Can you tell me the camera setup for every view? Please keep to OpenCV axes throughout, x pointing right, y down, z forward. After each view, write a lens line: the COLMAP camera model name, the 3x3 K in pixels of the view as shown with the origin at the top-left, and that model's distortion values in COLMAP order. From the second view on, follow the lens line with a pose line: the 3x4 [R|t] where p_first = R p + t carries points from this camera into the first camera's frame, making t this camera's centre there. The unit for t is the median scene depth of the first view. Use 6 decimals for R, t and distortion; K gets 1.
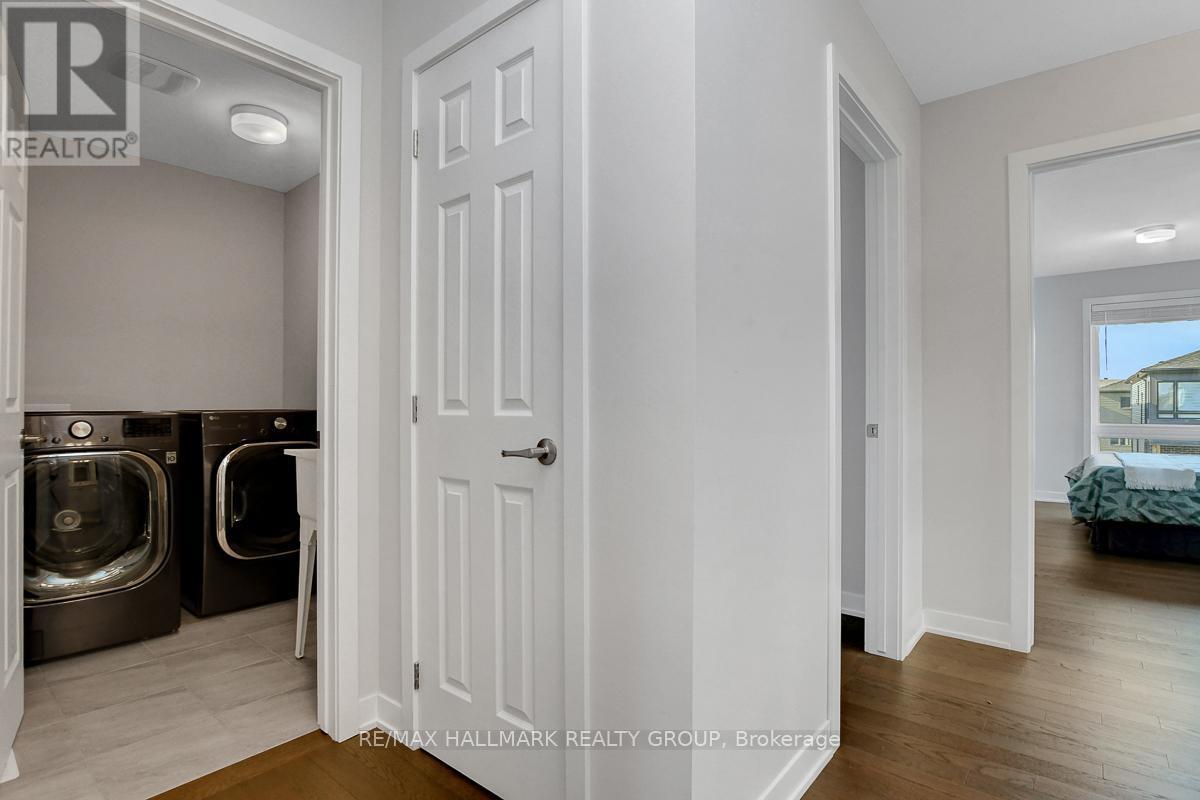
lens RADIAL K [[583.4, 0, 595.7], [0, 583.4, 405.6], [0, 0, 1]] dist [-0.027246, -0.000947]
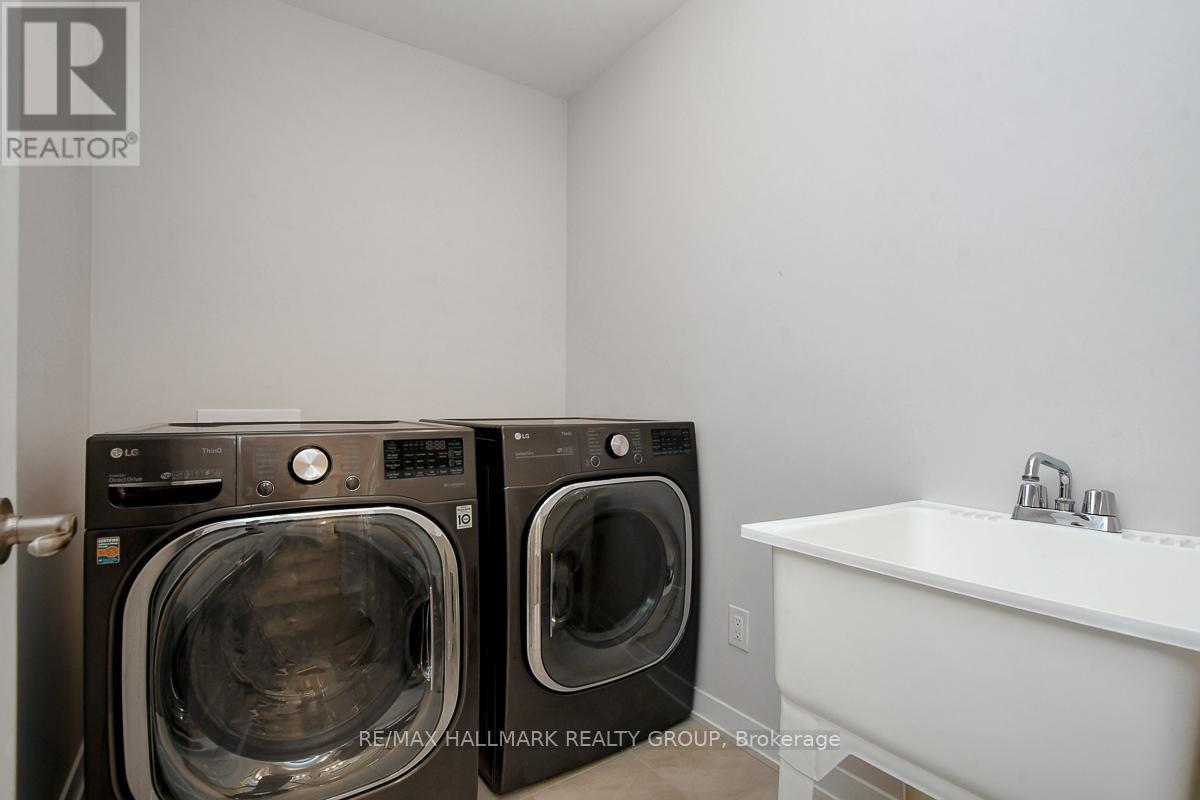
lens RADIAL K [[583.4, 0, 604.5], [0, 583.4, 400.9], [0, 0, 1]] dist [-0.027246, -0.000947]
pose [[0.956898, -0.008672, -0.290296, -0.469428], [0.004381, 0.999871, -0.015427, -0.002945], [0.290393, 0.013490, 0.956813, 0.542650]]
